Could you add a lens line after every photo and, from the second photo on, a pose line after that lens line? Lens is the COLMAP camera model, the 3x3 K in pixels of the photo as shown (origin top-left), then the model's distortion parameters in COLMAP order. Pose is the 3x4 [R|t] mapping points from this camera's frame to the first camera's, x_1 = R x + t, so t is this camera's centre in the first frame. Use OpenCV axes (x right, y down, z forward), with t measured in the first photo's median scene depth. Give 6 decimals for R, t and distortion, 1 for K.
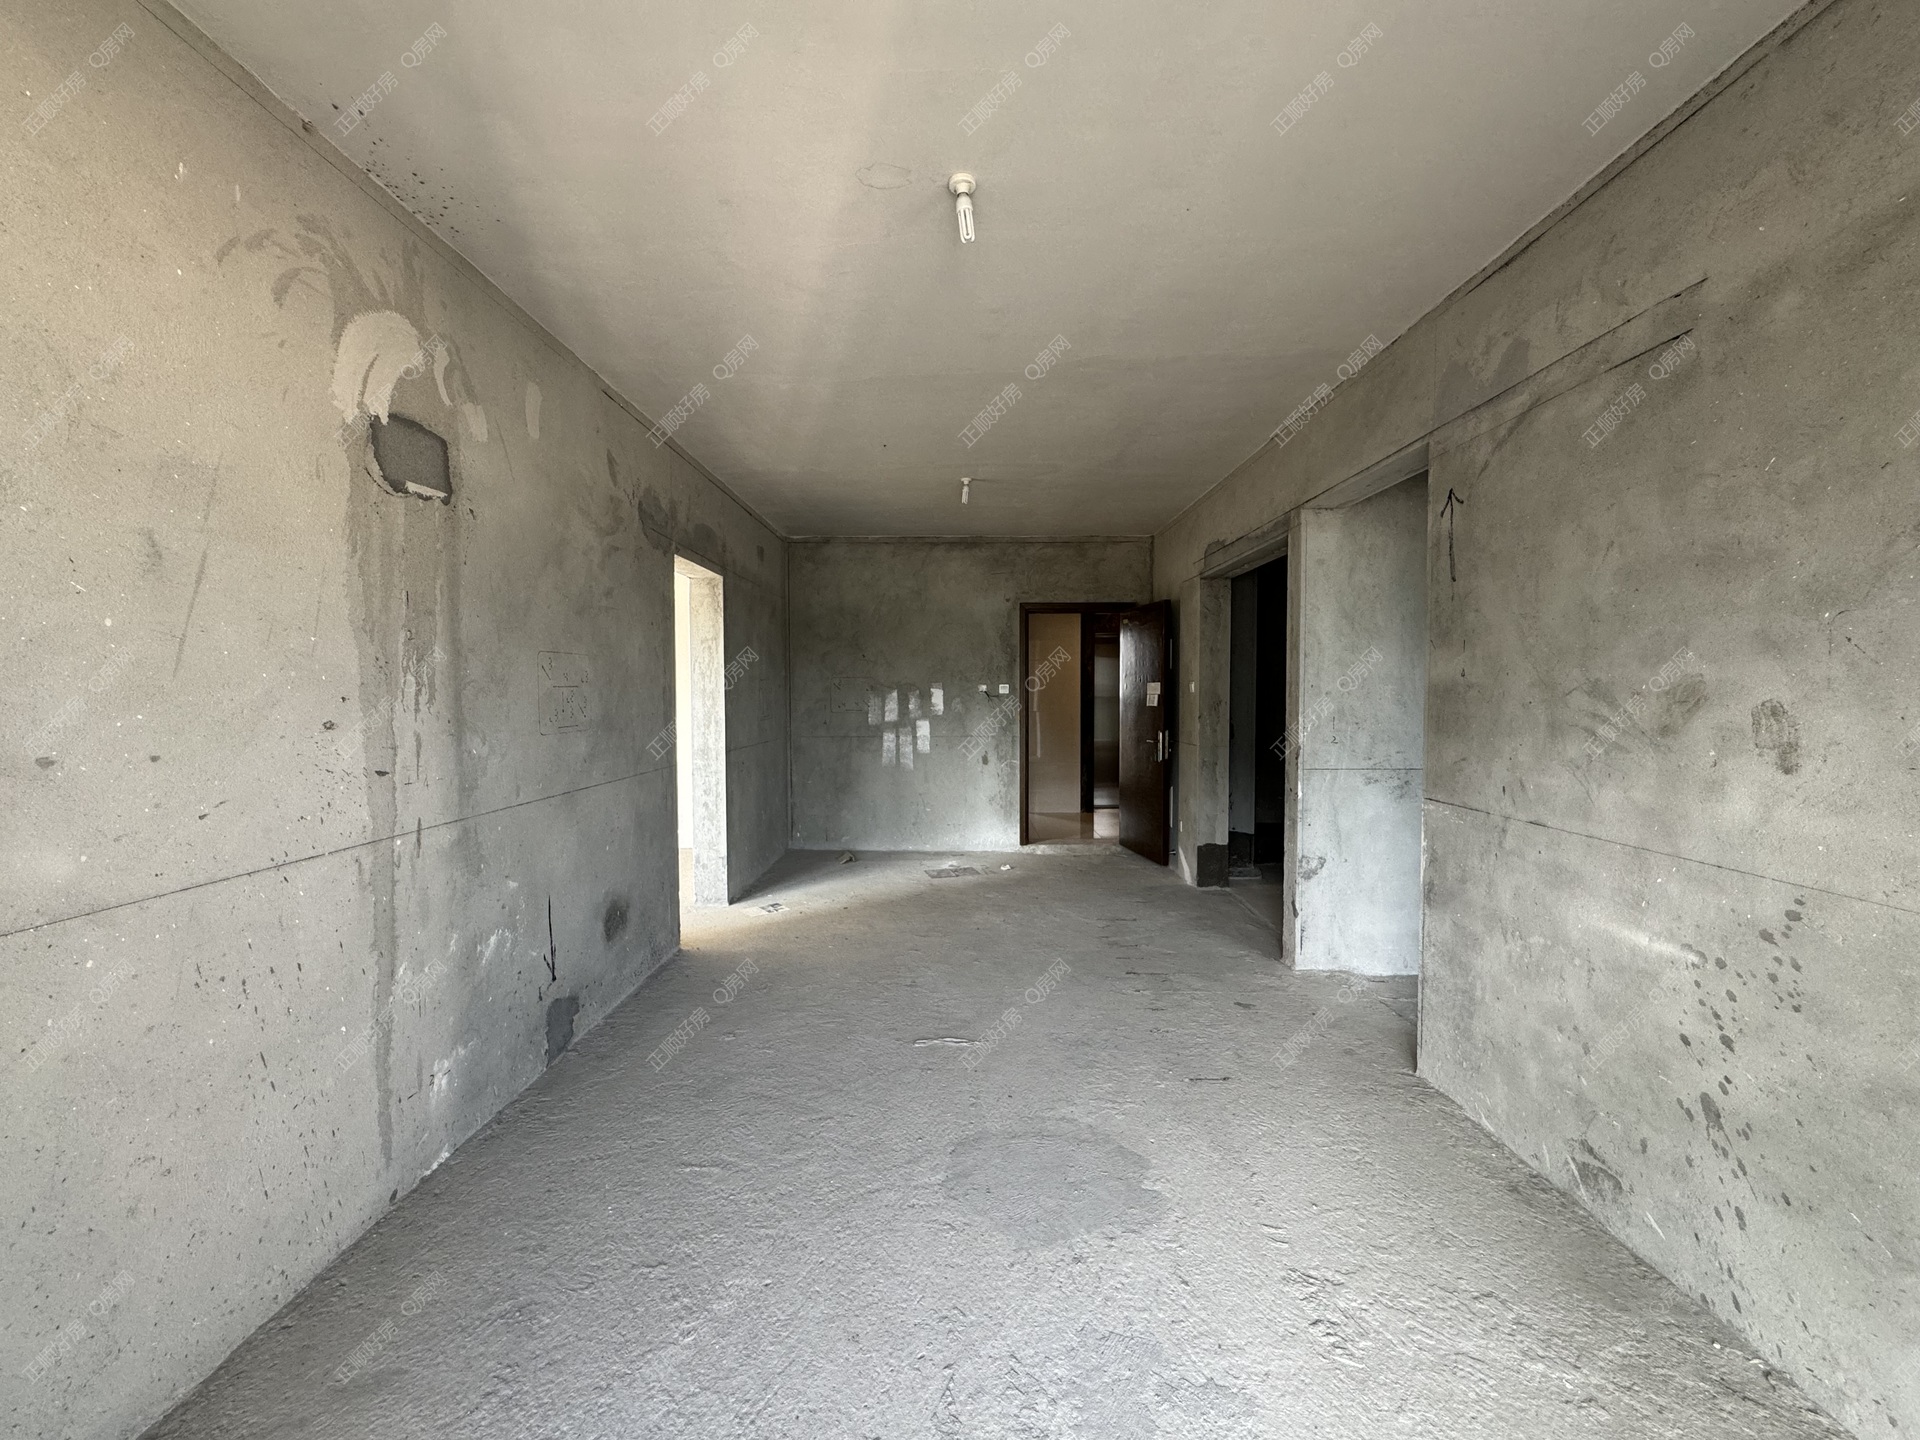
lens RADIAL K [[764.8, 0, 953.5], [0, 764.8, 720.3], [0, 0, 1]] dist [-0.000953, 0.001057]
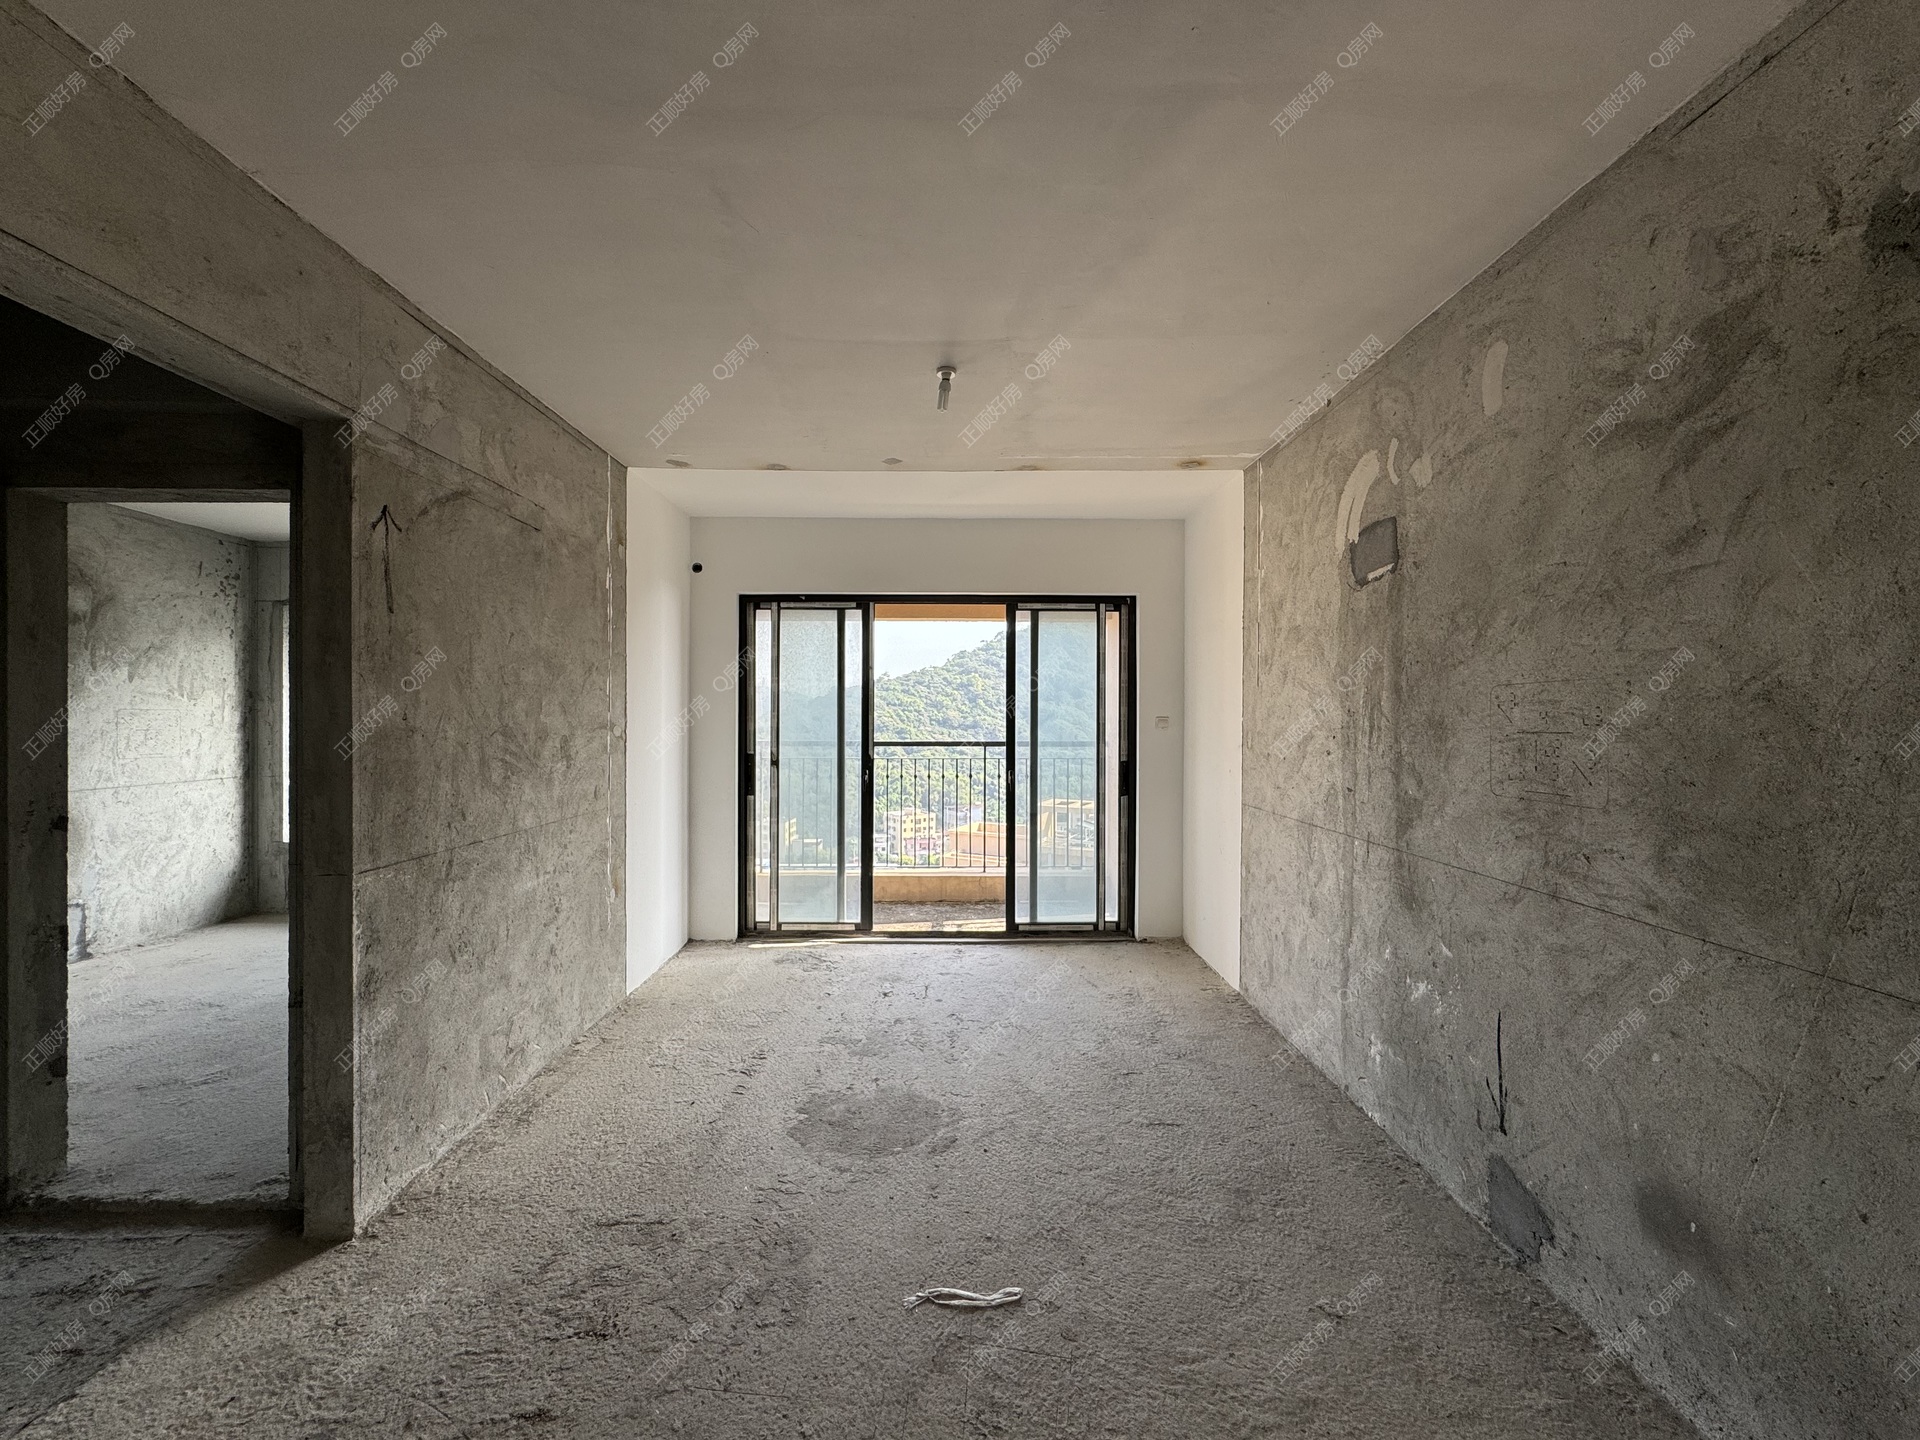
lens RADIAL K [[764.8, 0, 957.6], [0, 764.8, 717.2], [0, 0, 1]] dist [-0.000953, 0.001057]
pose [[-0.999661, -0.000160, -0.026036, 0.022309], [-0.001127, 0.999311, 0.037111, -0.100128], [0.026012, 0.037127, -0.998972, 2.022458]]
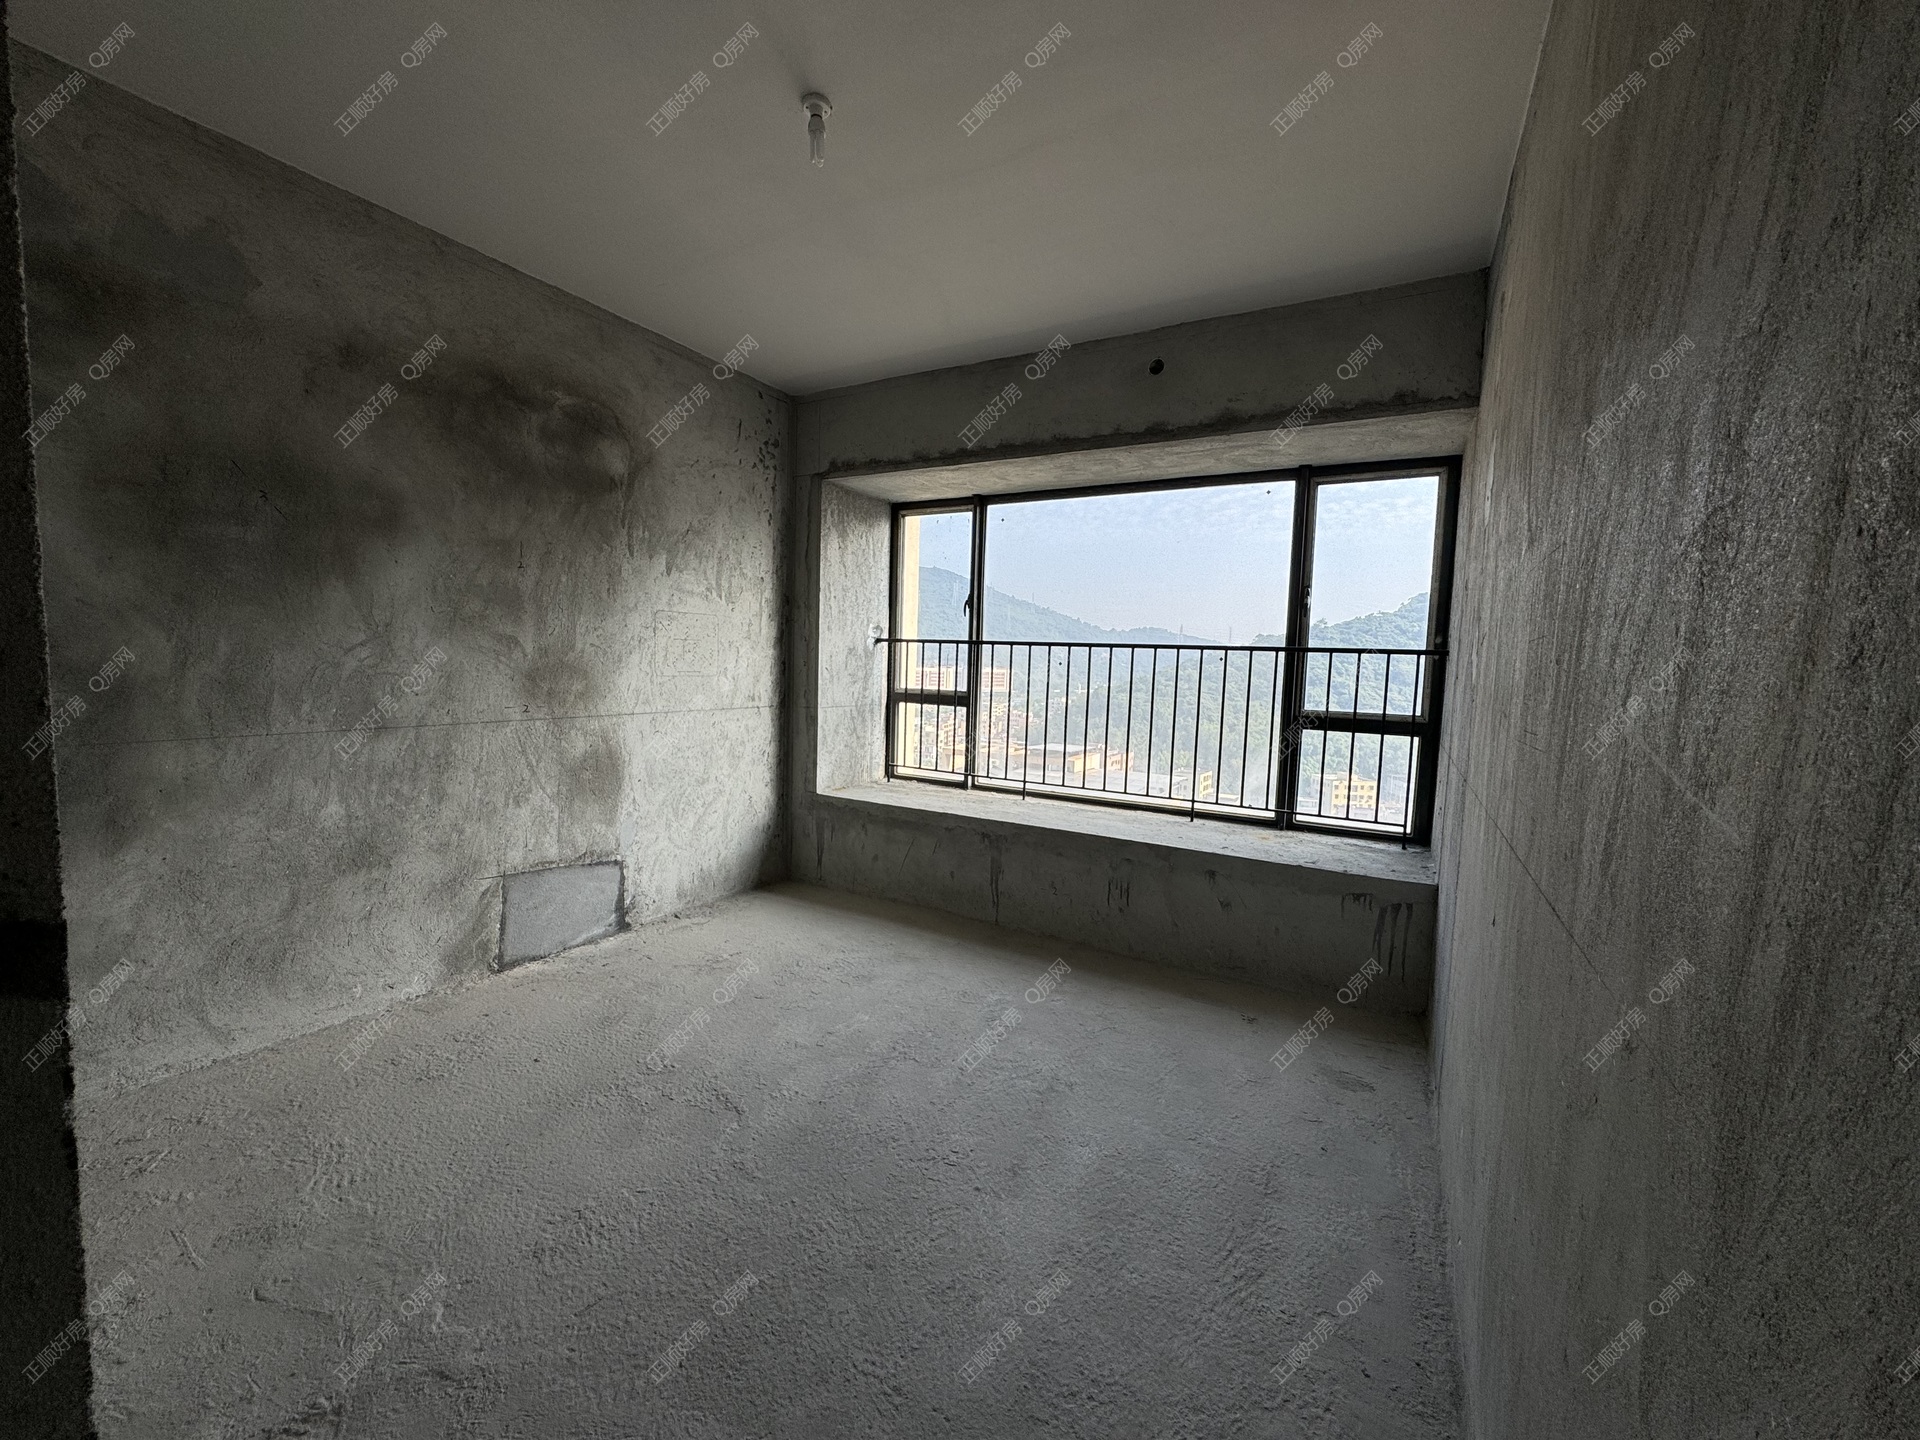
lens RADIAL K [[764.8, 0, 961.8], [0, 764.8, 720.2], [0, 0, 1]] dist [-0.000953, 0.001057]
pose [[-0.878873, -0.067069, 0.472318, 0.311962], [-0.014641, 0.993394, 0.113819, -0.070078], [-0.476832, 0.093117, -0.874048, 1.692670]]
